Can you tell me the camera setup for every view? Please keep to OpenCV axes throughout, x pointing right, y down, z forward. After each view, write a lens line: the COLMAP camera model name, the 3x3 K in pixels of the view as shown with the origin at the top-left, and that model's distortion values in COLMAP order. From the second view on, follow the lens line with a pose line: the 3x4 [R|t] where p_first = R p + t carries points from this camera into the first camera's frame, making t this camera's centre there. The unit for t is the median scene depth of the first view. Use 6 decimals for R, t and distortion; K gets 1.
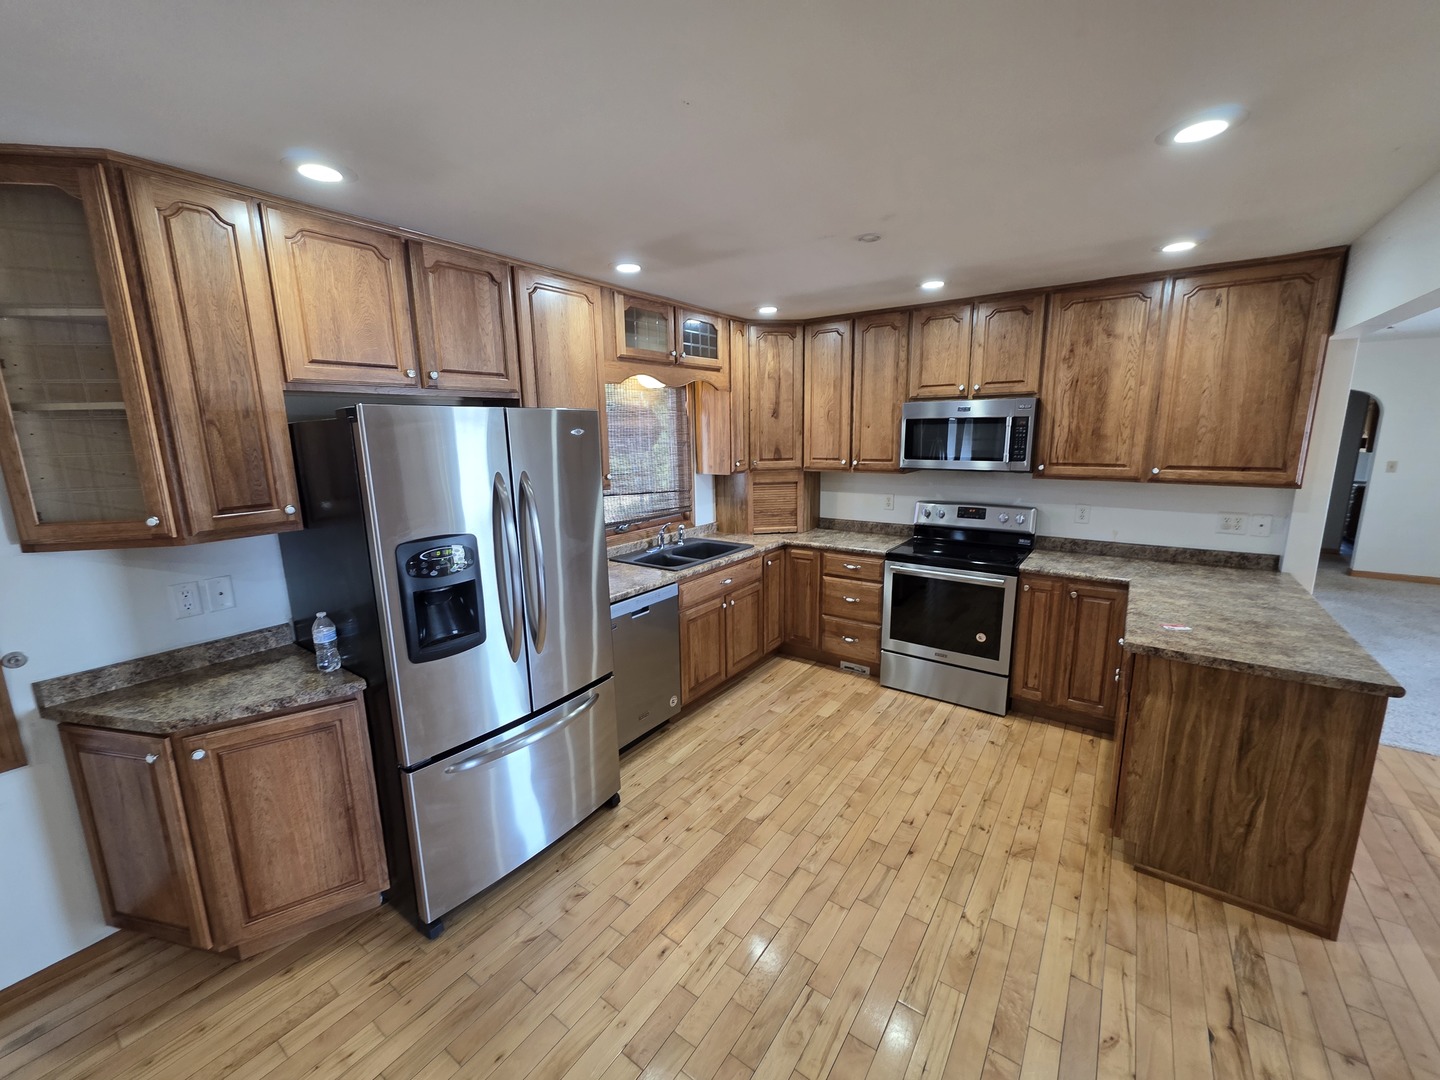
lens RADIAL K [[576.5, 0, 718.8], [0, 576.5, 540.5], [0, 0, 1]] dist [0.001106, 0.000944]
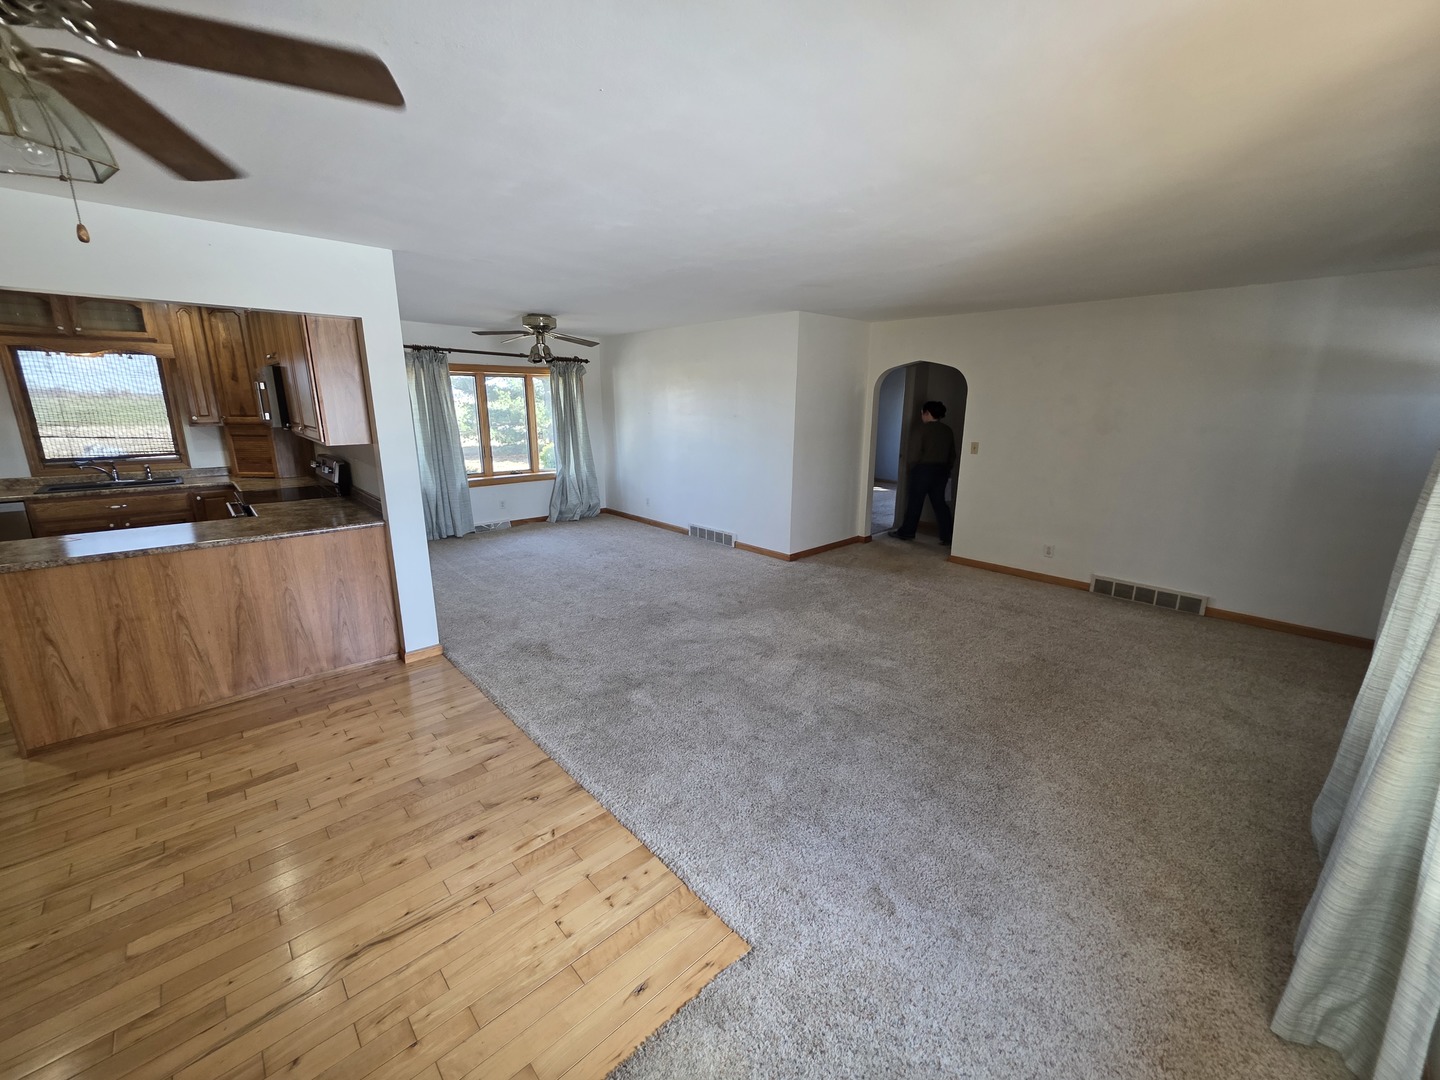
lens RADIAL K [[576.5, 0, 719.7], [0, 576.5, 538.2], [0, 0, 1]] dist [0.001106, 0.000944]
pose [[0.978991, 0.068624, -0.192007, 1.791158], [-0.059762, 0.996879, 0.051581, -0.008447], [0.194947, -0.039022, 0.980037, -0.007421]]
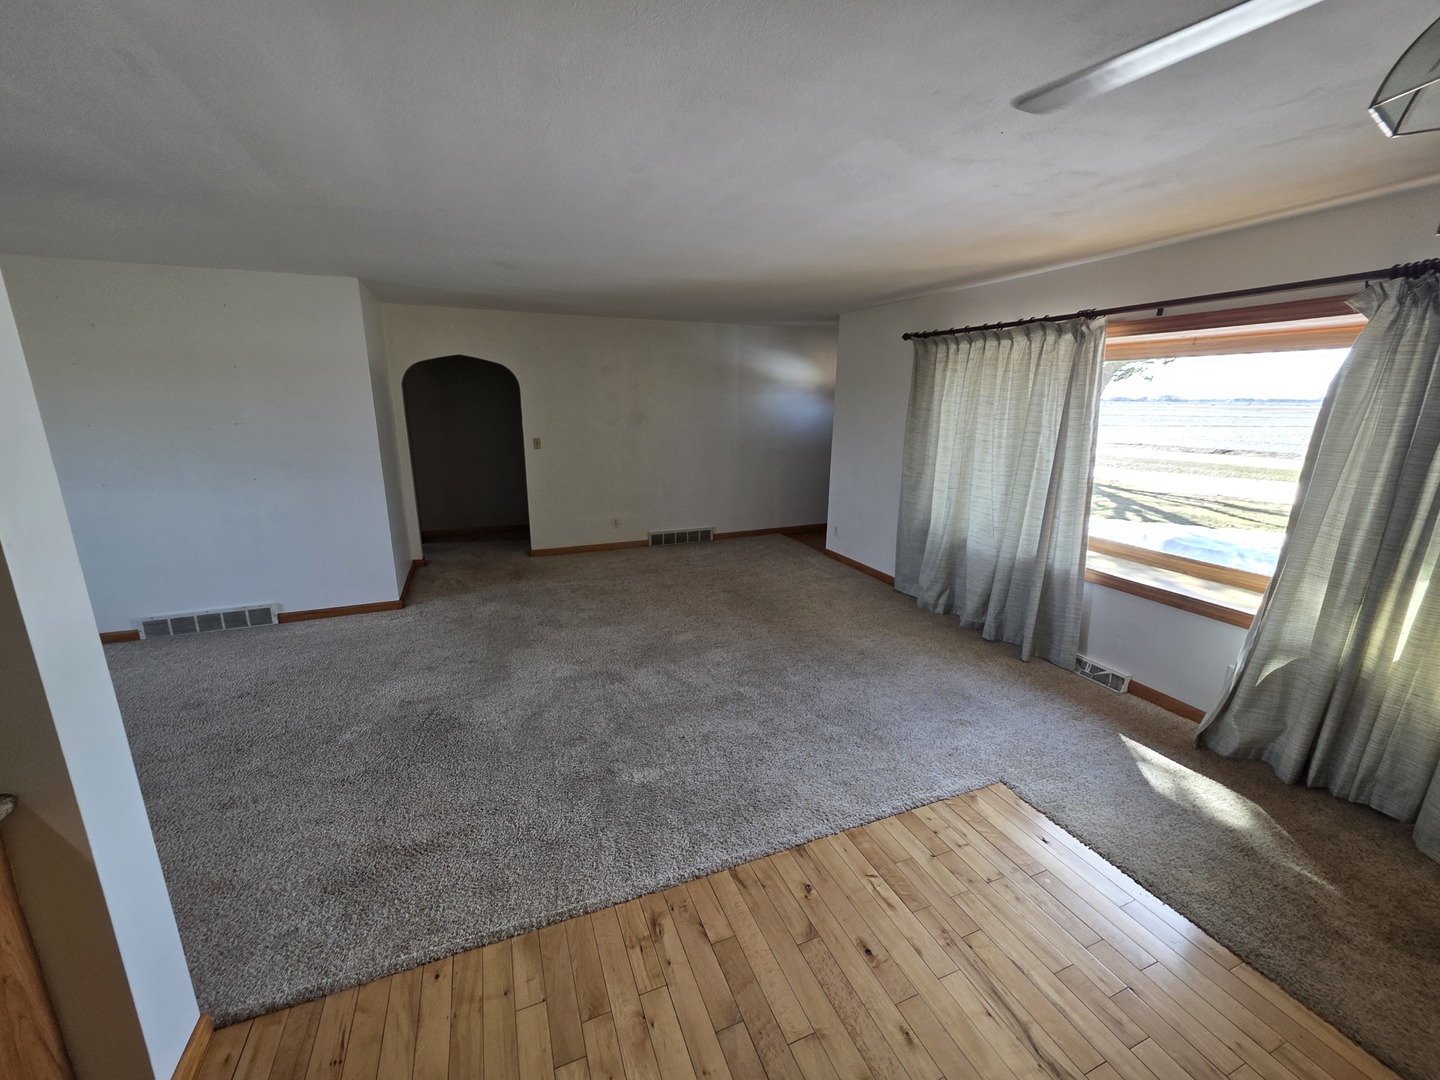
lens RADIAL K [[576.5, 0, 721.6], [0, 576.5, 548.0], [0, 0, 1]] dist [0.001106, 0.000944]
pose [[0.536800, -0.195444, 0.820760, 0.932989], [0.147618, 0.979551, 0.136710, -0.077968], [-0.830696, 0.047773, 0.554673, 0.388017]]
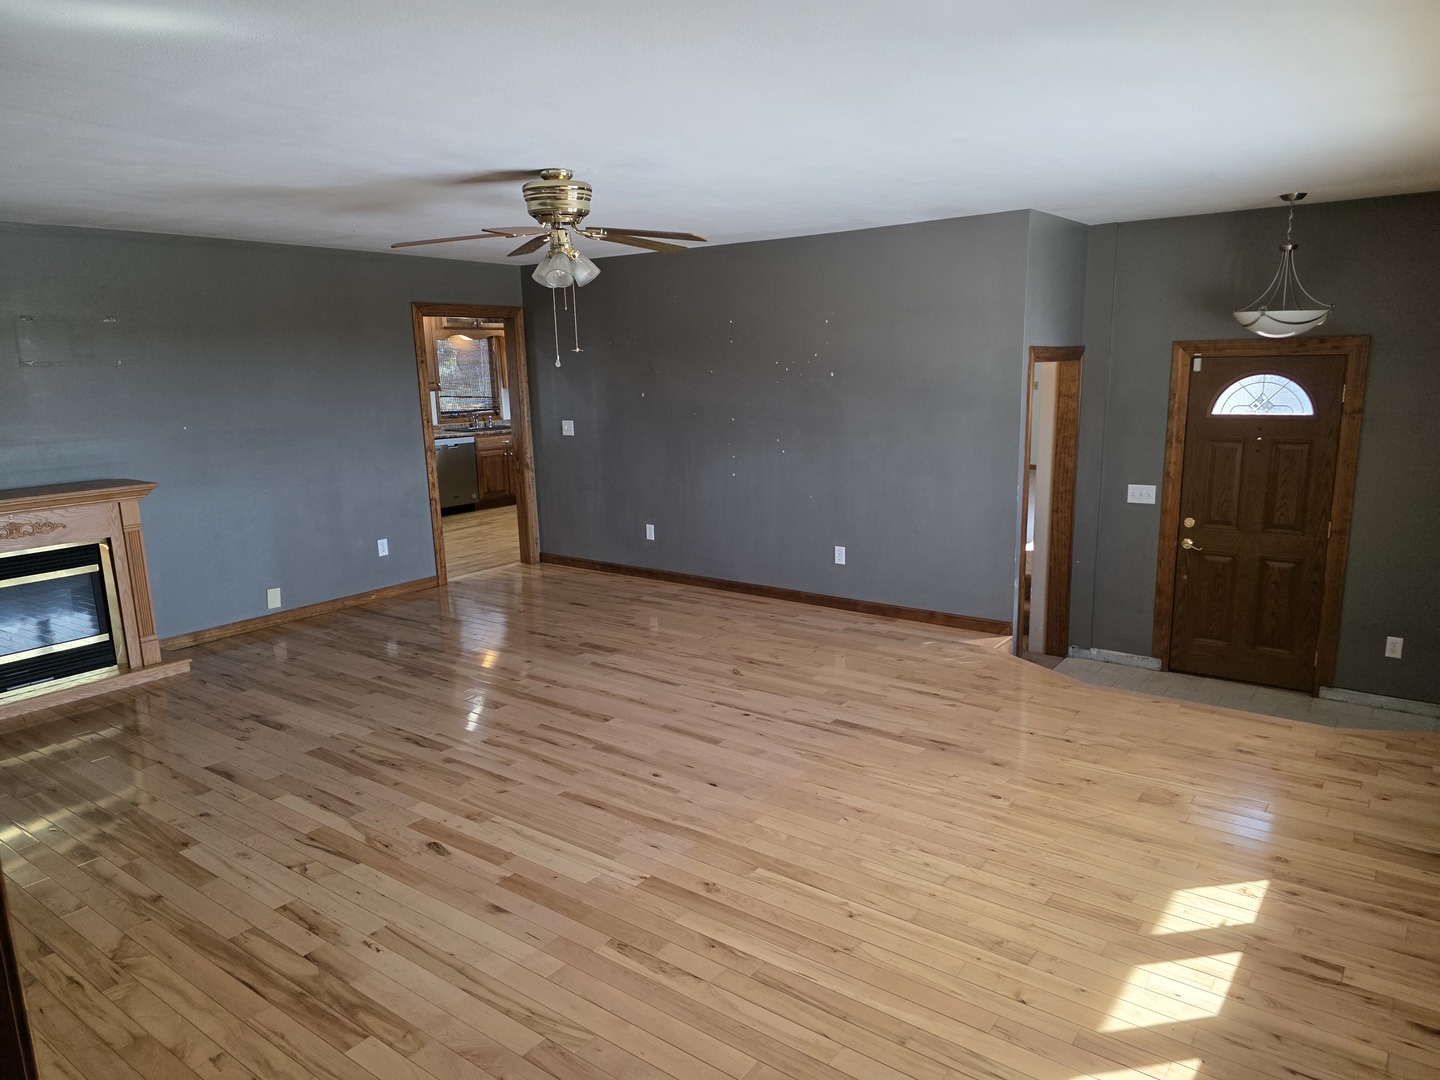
lens RADIAL K [[959.9, 0, 727.9], [0, 959.9, 540.2], [0, 0, 1]] dist [0.051253, -0.041855]
pose [[0.999684, -0.001528, -0.025075, 0.931099], [0.001431, 0.999991, -0.003880, 0.464199], [0.025081, 0.003843, 0.999678, -2.445815]]
